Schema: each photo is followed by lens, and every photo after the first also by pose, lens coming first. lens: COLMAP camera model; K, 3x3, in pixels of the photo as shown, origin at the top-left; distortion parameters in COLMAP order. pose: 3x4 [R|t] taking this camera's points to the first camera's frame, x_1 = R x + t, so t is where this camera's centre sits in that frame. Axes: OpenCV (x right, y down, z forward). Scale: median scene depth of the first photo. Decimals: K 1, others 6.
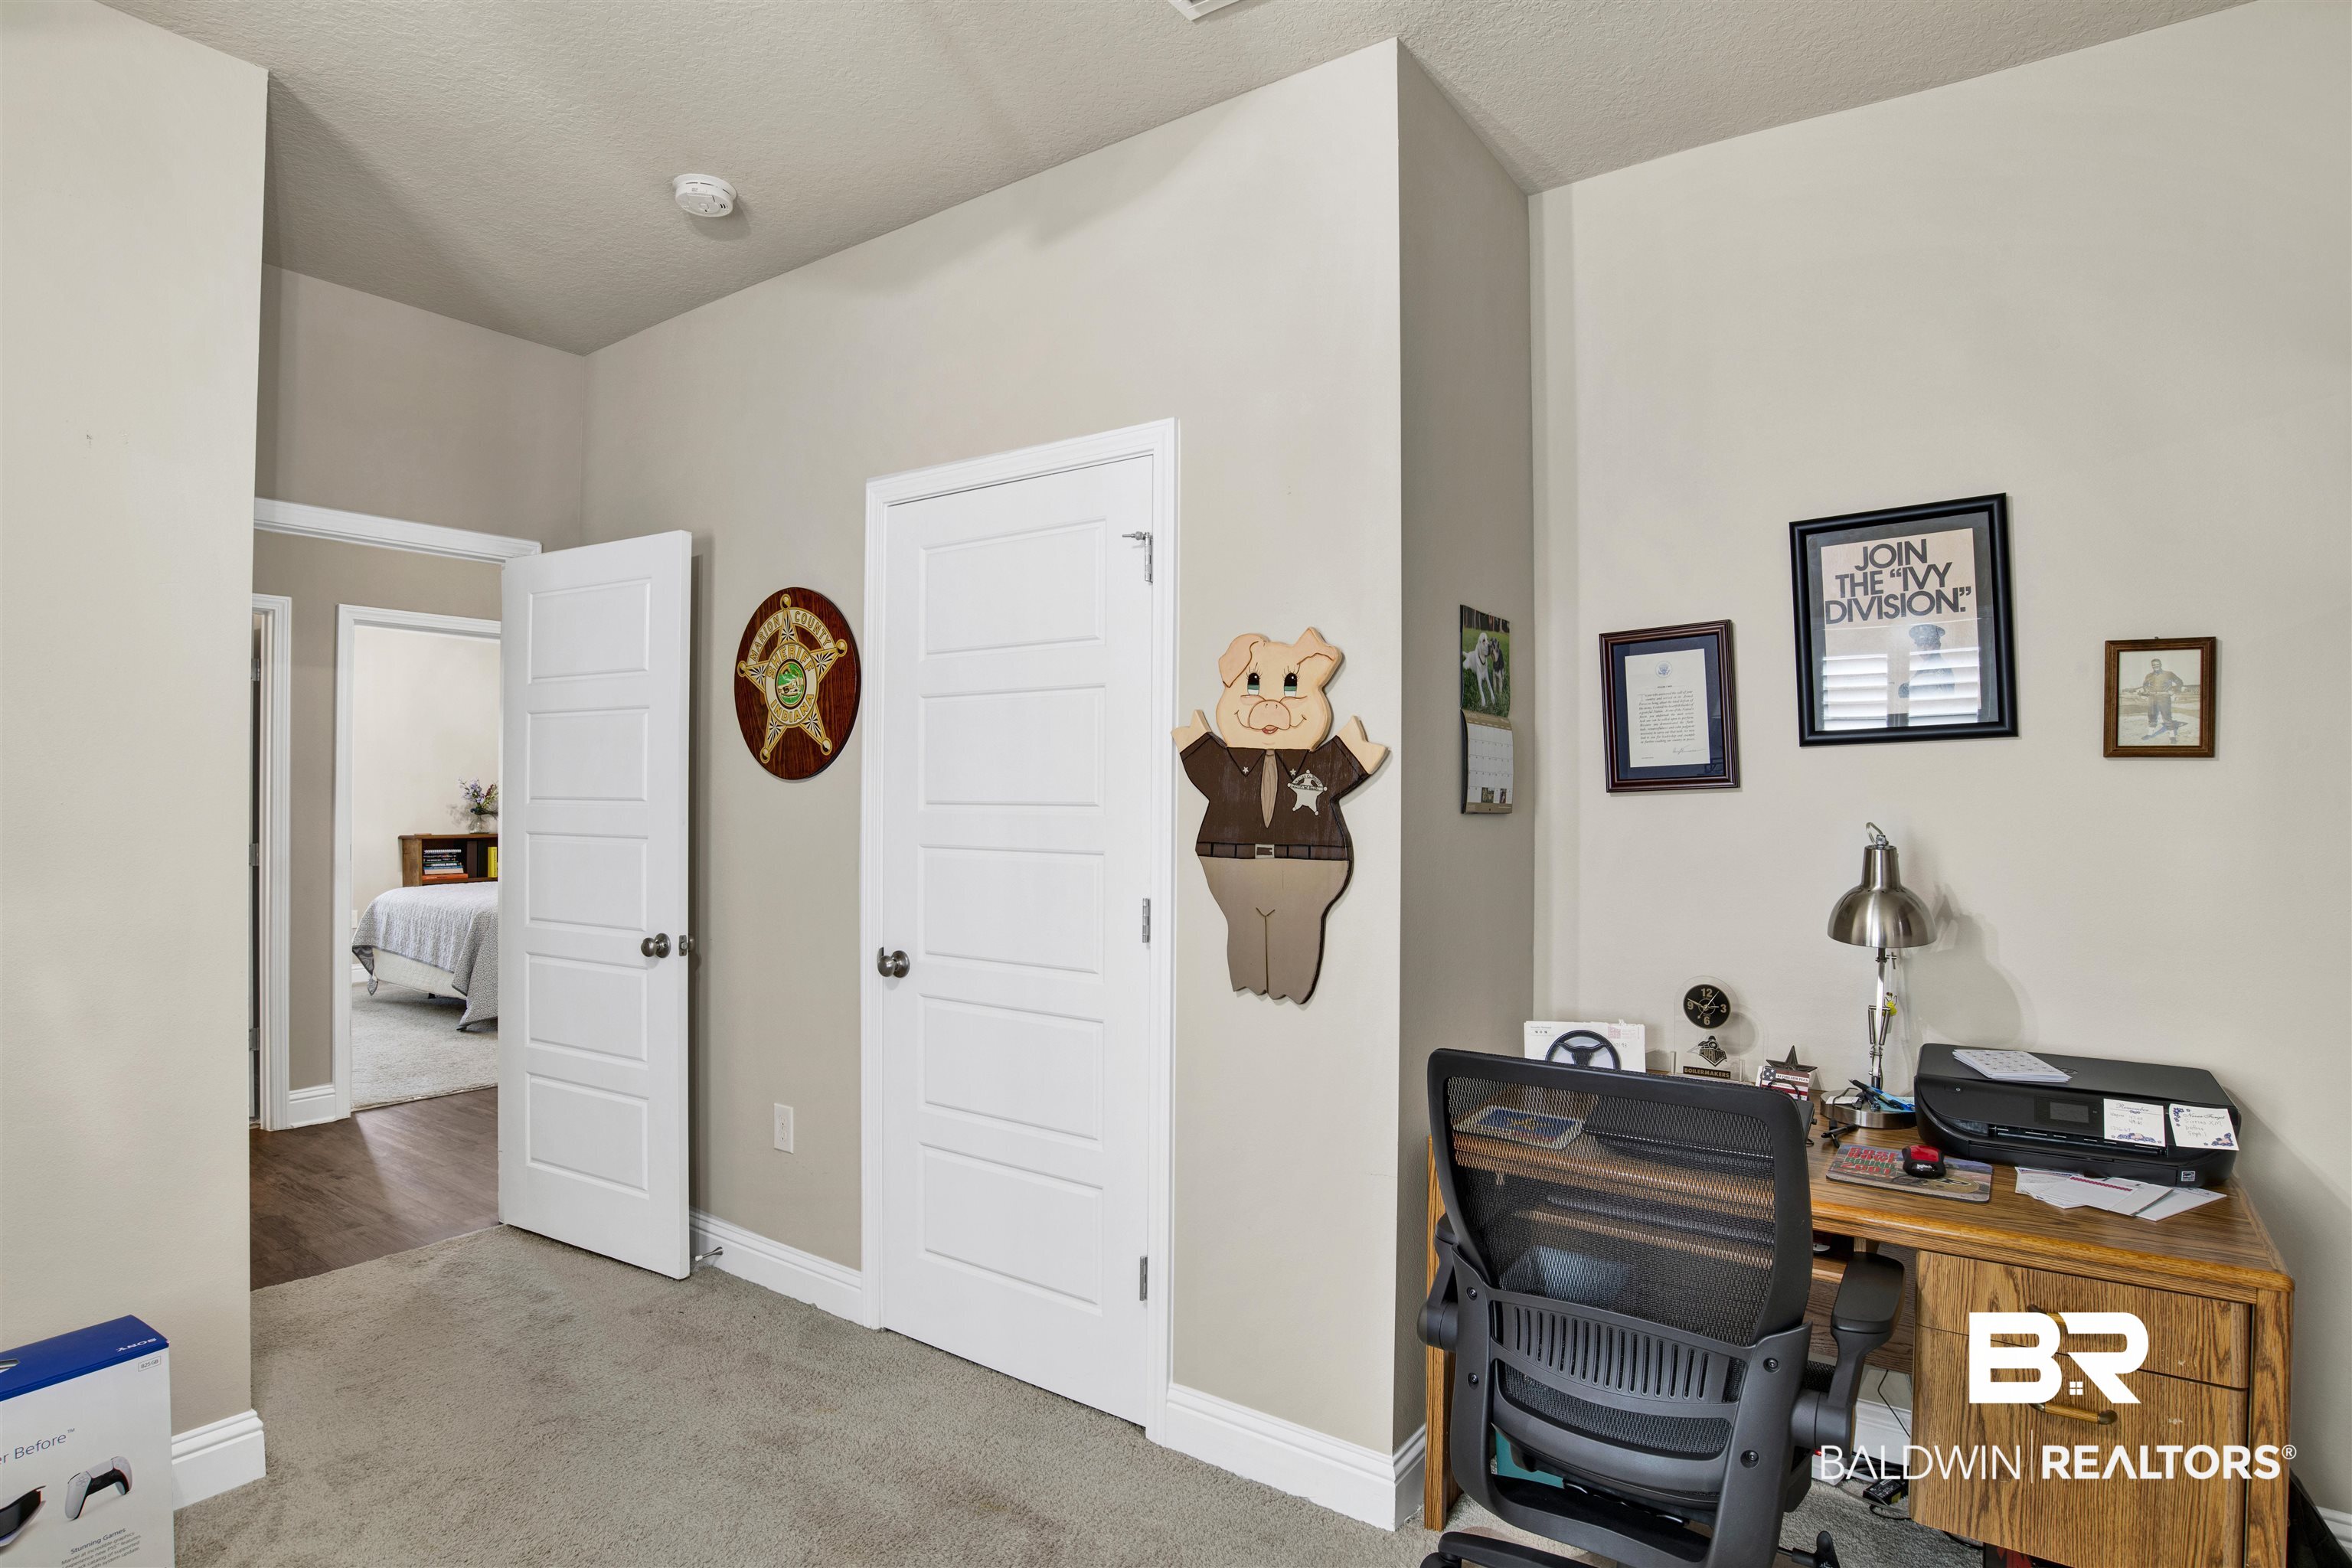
lens RADIAL K [[1240.0, 0, 1184.9], [0, 1240.0, 777.5], [0, 0, 1]] dist [-0.056037, 0.015293]
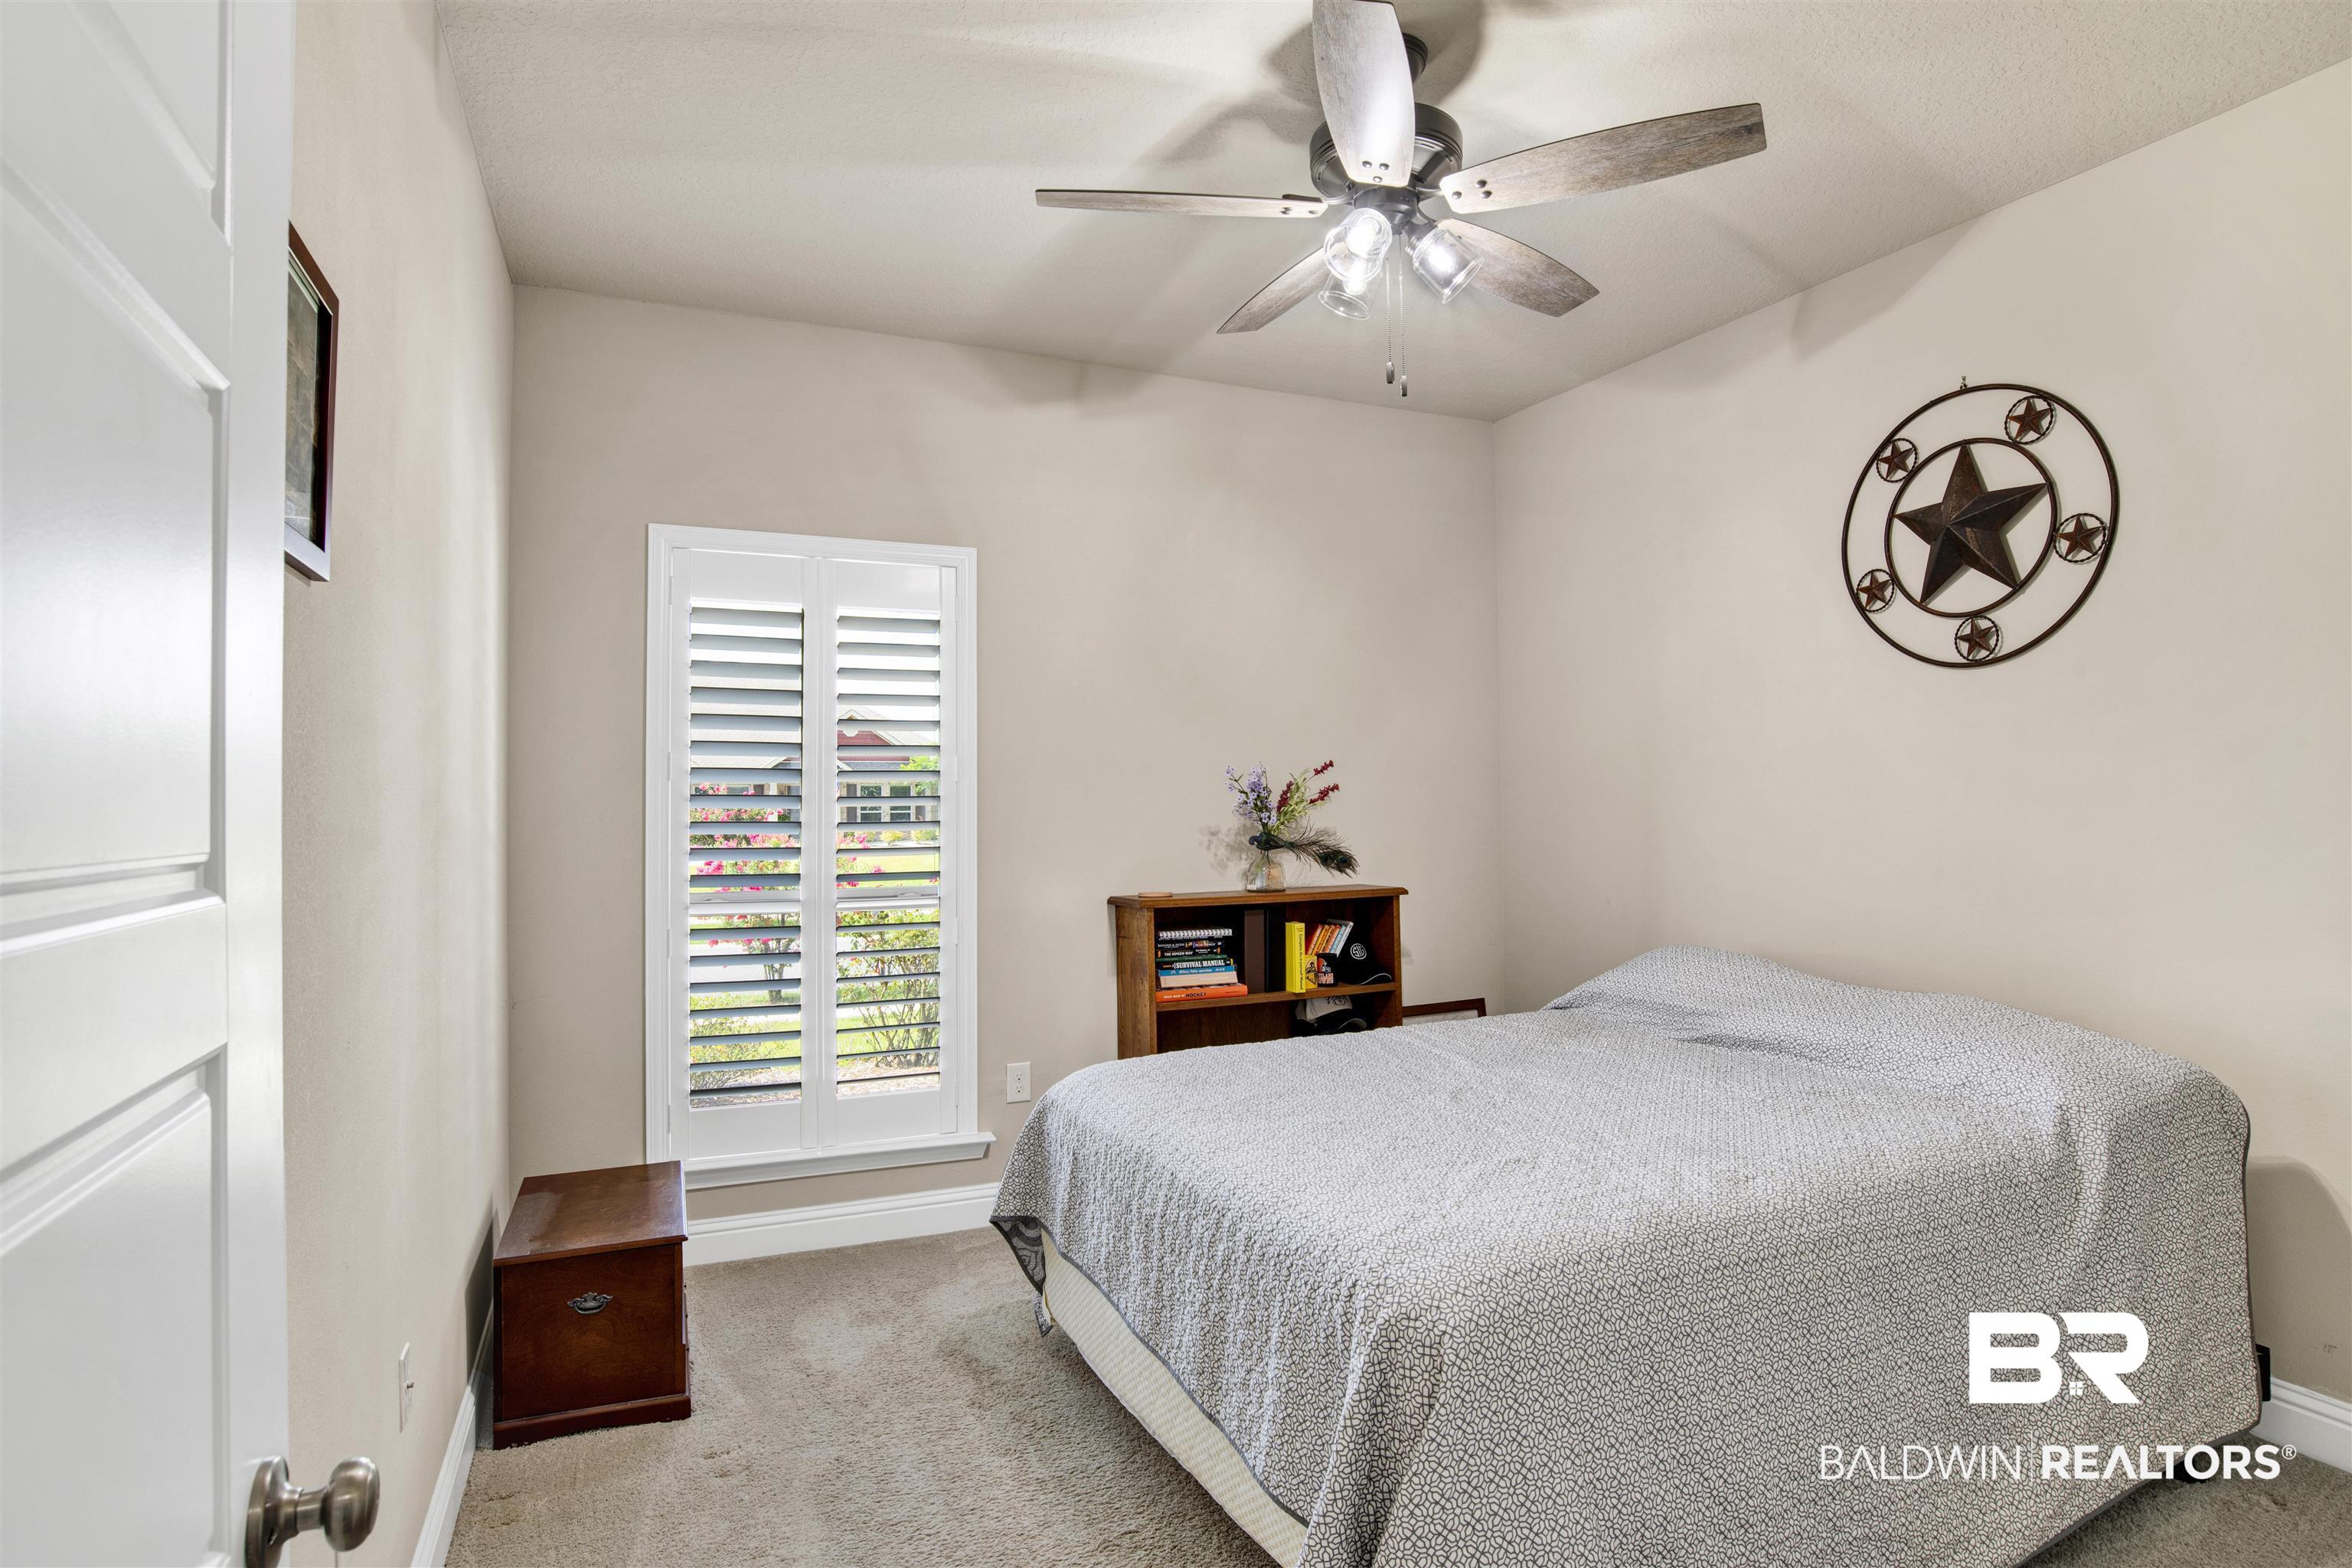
lens RADIAL K [[1240.0, 0, 1173.9], [0, 1240.0, 784.6], [0, 0, 1]] dist [-0.056037, 0.015293]
pose [[0.862476, -0.003523, -0.506085, -0.396245], [0.001479, 0.999989, -0.004440, 0.008987], [0.506096, 0.003081, 0.862472, 0.619396]]
